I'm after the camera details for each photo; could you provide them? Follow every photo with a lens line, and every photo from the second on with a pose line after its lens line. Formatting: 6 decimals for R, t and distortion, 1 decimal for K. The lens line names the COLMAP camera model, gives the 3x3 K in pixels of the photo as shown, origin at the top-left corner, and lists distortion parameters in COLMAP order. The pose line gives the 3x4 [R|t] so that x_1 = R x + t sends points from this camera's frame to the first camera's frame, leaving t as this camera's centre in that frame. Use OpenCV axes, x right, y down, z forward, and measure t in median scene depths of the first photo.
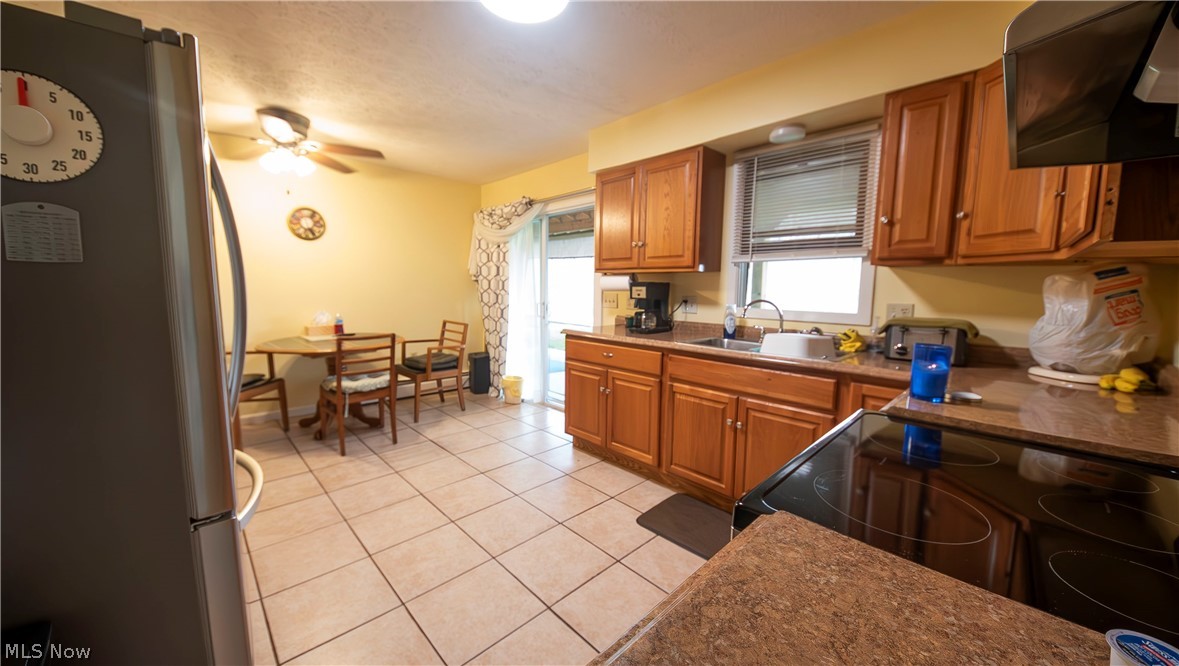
lens RADIAL K [[416.2, 0, 589.5], [0, 416.2, 333.0], [0, 0, 1]] dist [0.000846, -0.000001]
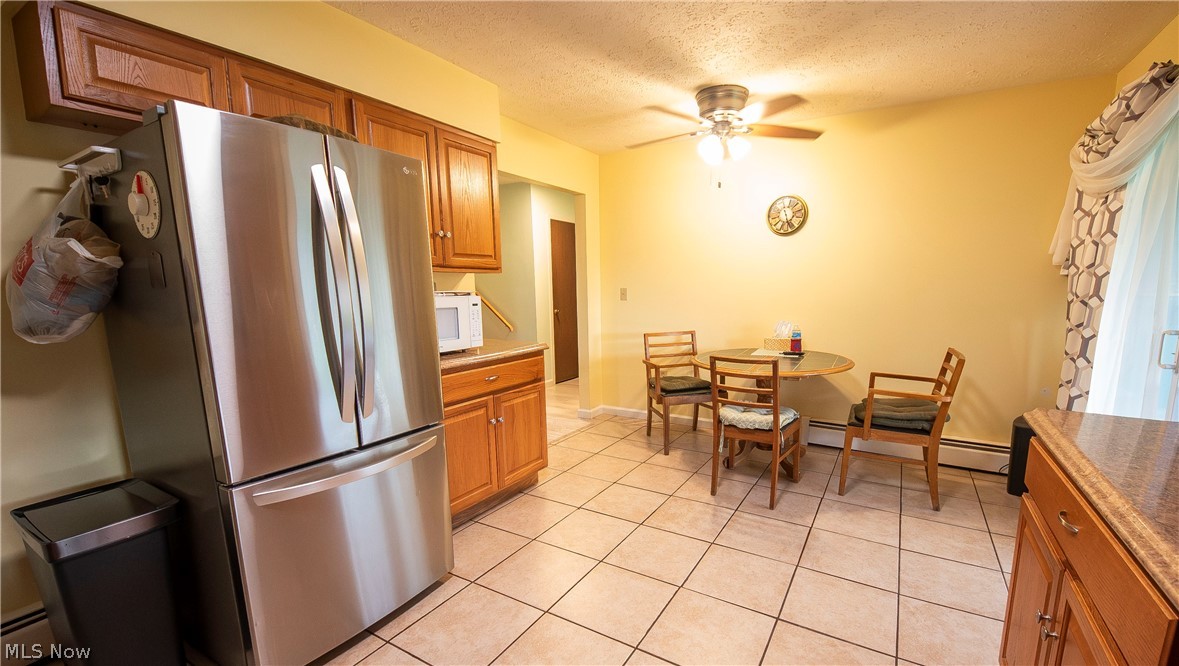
lens RADIAL K [[483.6, 0, 589.9], [0, 483.6, 362.0], [0, 0, 1]] dist [-0.000232, -0.000247]
pose [[0.279028, 0.137553, -0.950380, 0.178983], [-0.106553, 0.988011, 0.111716, -0.040360], [0.954353, 0.070094, 0.290339, 0.381906]]
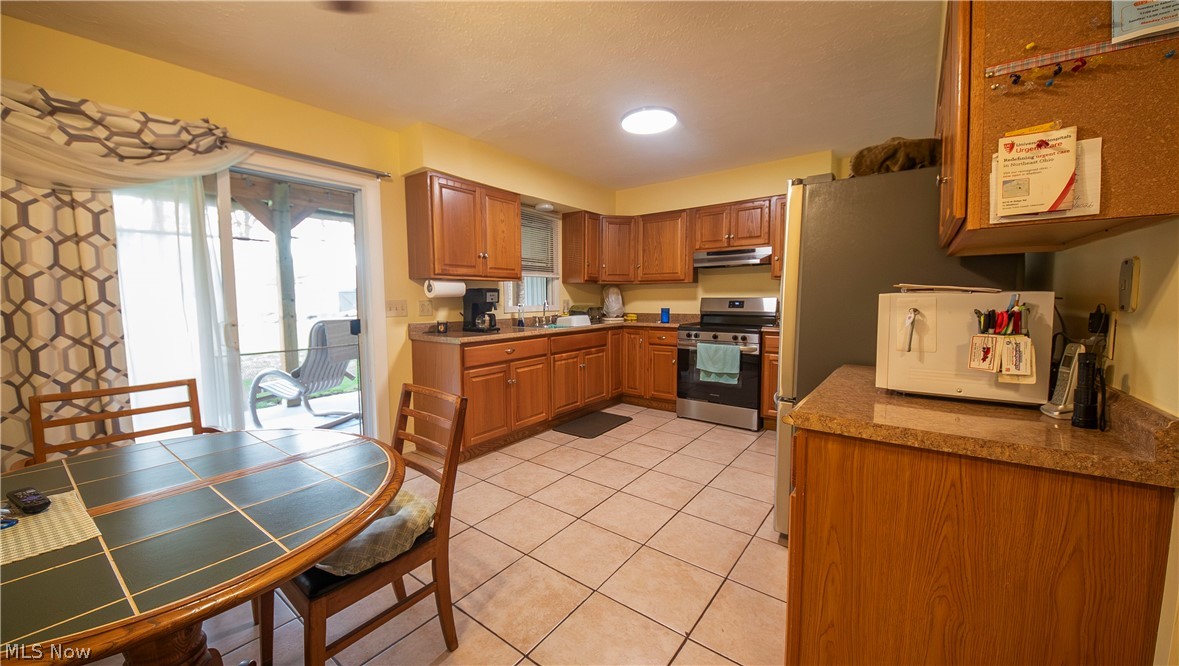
lens RADIAL K [[416.2, 0, 589.5], [0, 416.2, 333.0], [0, 0, 1]] dist [0.000846, -0.000001]
pose [[-0.146563, -0.103786, 0.983742, -0.818735], [0.107471, 0.986923, 0.120134, -0.081927], [-0.983346, 0.123331, -0.133493, 0.674544]]
